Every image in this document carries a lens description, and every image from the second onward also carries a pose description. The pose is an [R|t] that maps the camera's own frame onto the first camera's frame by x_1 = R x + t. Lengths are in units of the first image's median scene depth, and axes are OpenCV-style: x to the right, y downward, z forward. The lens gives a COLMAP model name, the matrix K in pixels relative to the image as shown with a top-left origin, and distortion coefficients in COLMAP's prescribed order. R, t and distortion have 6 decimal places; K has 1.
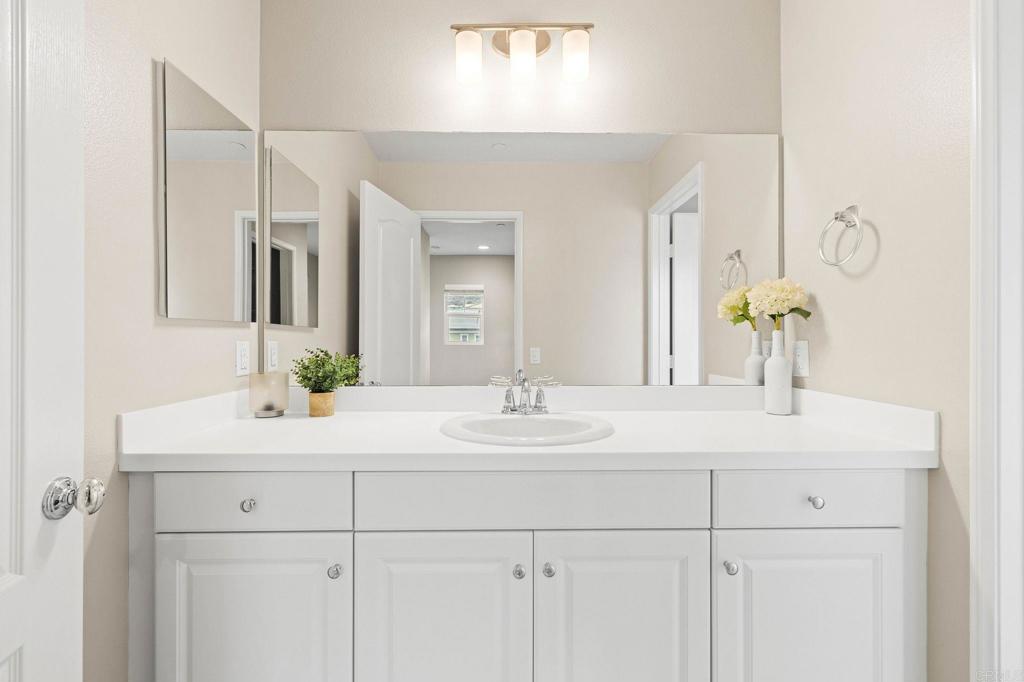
lens RADIAL K [[436.8, 0, 513.6], [0, 436.8, 337.9], [0, 0, 1]] dist [0.001140, 0.000844]
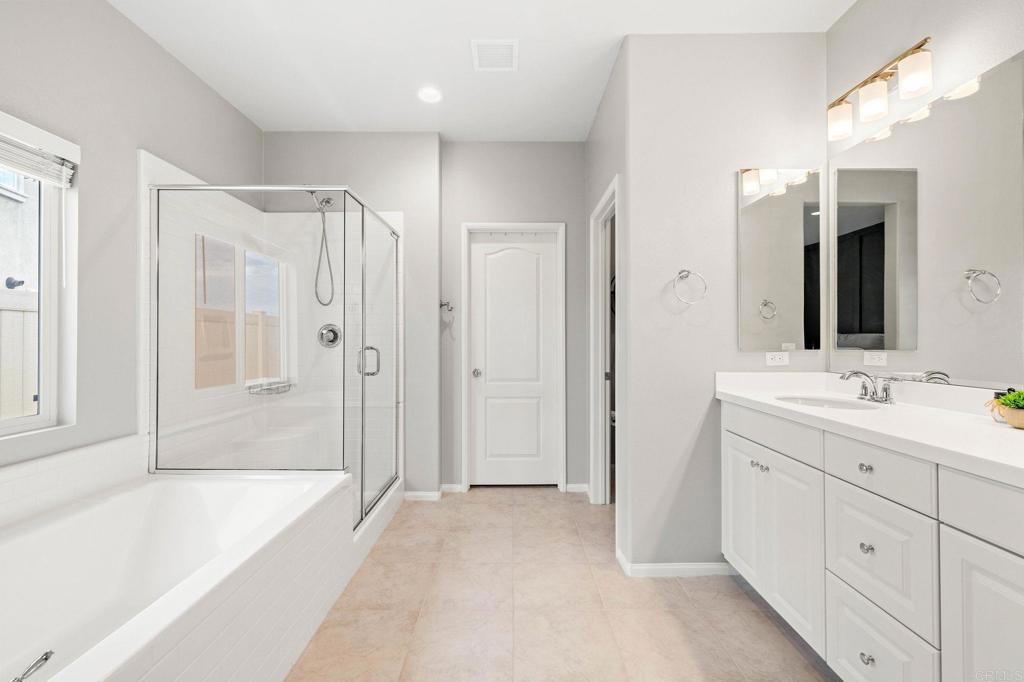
lens RADIAL K [[436.8, 0, 511.7], [0, 436.8, 337.6], [0, 0, 1]] dist [0.001140, 0.000844]
pose [[-0.010350, 0.000151, -0.999946, 0.491506], [0.011409, 0.999935, 0.000033, -0.007007], [0.999881, -0.011408, -0.010351, -0.007319]]
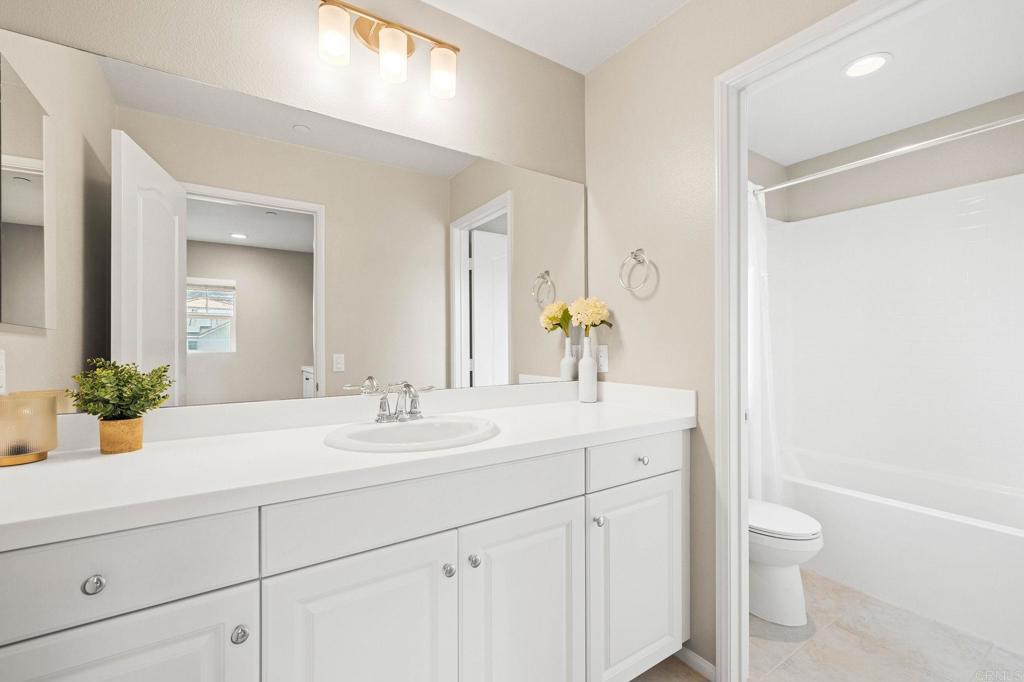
lens RADIAL K [[436.8, 0, 517.1], [0, 436.8, 342.7], [0, 0, 1]] dist [0.001140, 0.000844]
pose [[0.841406, -0.001340, 0.540402, -0.283695], [0.002595, 0.999995, -0.001562, 0.000117], [-0.540397, 0.002717, 0.841406, 0.031146]]
